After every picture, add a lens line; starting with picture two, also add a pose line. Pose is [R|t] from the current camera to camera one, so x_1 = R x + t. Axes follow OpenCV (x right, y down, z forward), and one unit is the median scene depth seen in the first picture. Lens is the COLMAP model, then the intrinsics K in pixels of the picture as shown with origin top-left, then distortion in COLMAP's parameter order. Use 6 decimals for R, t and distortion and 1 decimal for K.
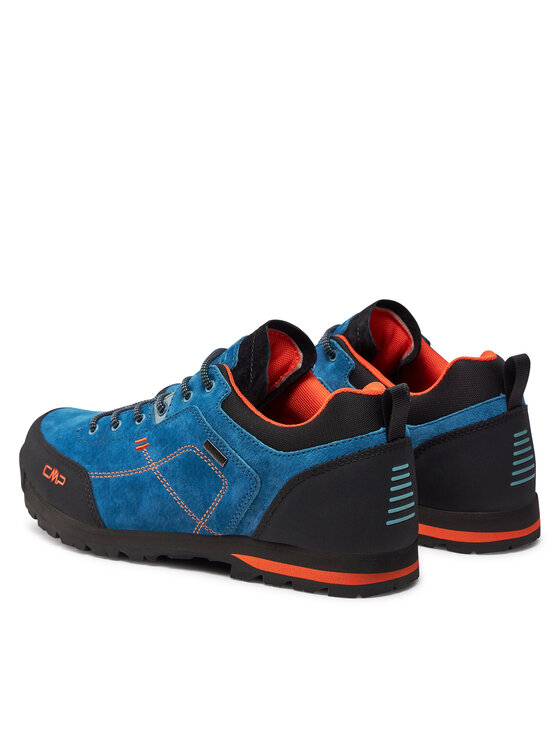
lens RADIAL K [[2192.2, 0, 280.0], [0, 2192.2, 373.0], [0, 0, 1]] dist [-0.000025, 0.000000]
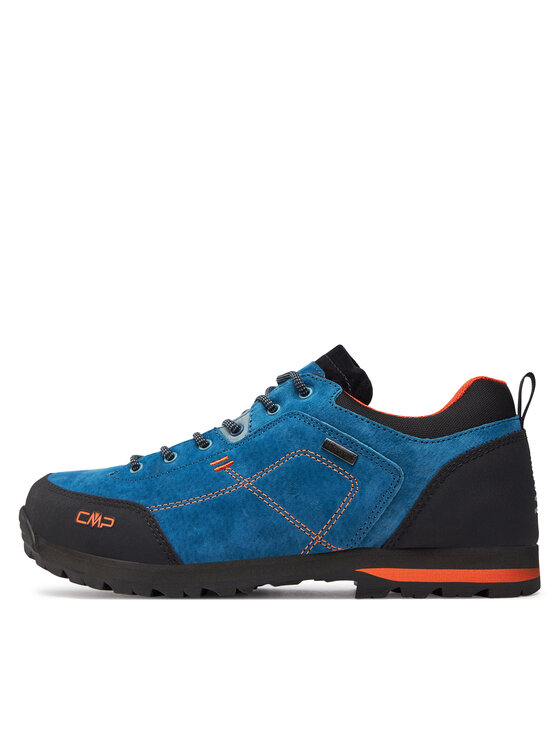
lens RADIAL K [[1168.1, 0, 279.7], [0, 1168.1, 372.4], [0, 0, 1]] dist [0.035705, 0.000000]
pose [[0.892551, 0.052325, 0.447900, -0.259493], [0.089041, 0.953241, -0.288798, 0.137625], [-0.442068, 0.297648, 0.846157, 0.584877]]
